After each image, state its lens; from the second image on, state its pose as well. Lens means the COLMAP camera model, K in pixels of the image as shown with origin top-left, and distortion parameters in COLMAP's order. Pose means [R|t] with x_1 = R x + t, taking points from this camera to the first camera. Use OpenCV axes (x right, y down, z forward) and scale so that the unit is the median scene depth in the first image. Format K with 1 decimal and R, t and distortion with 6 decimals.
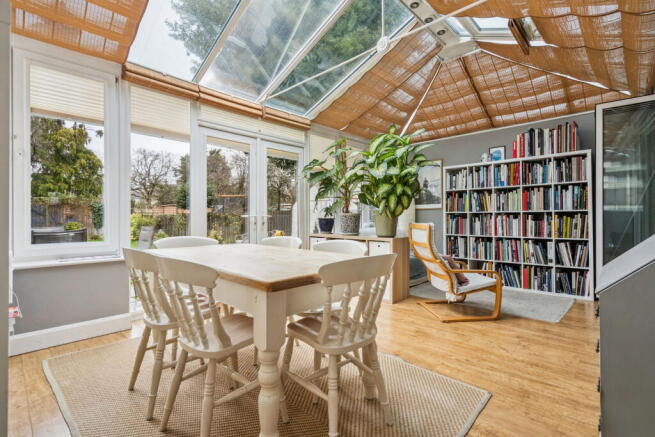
lens RADIAL K [[315.7, 0, 325.8], [0, 315.7, 217.0], [0, 0, 1]] dist [-0.000114, 0.002009]
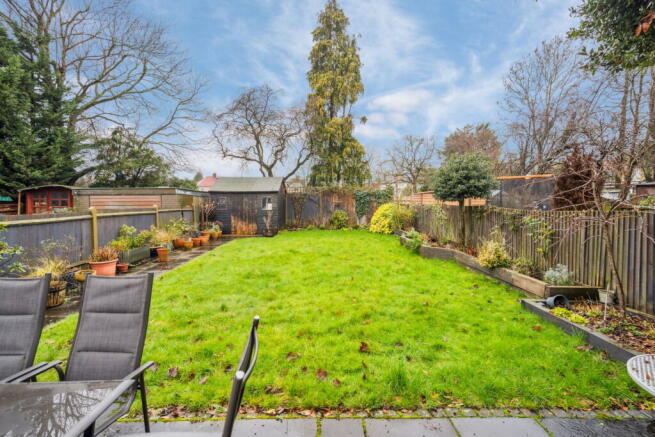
lens RADIAL K [[315.7, 0, 331.5], [0, 315.7, 204.4], [0, 0, 1]] dist [-0.000114, 0.002009]
pose [[0.713409, 0.011231, -0.700657, -0.104641], [0.000970, 0.999855, 0.017015, -0.019653], [0.700747, -0.012818, 0.713295, 0.247936]]
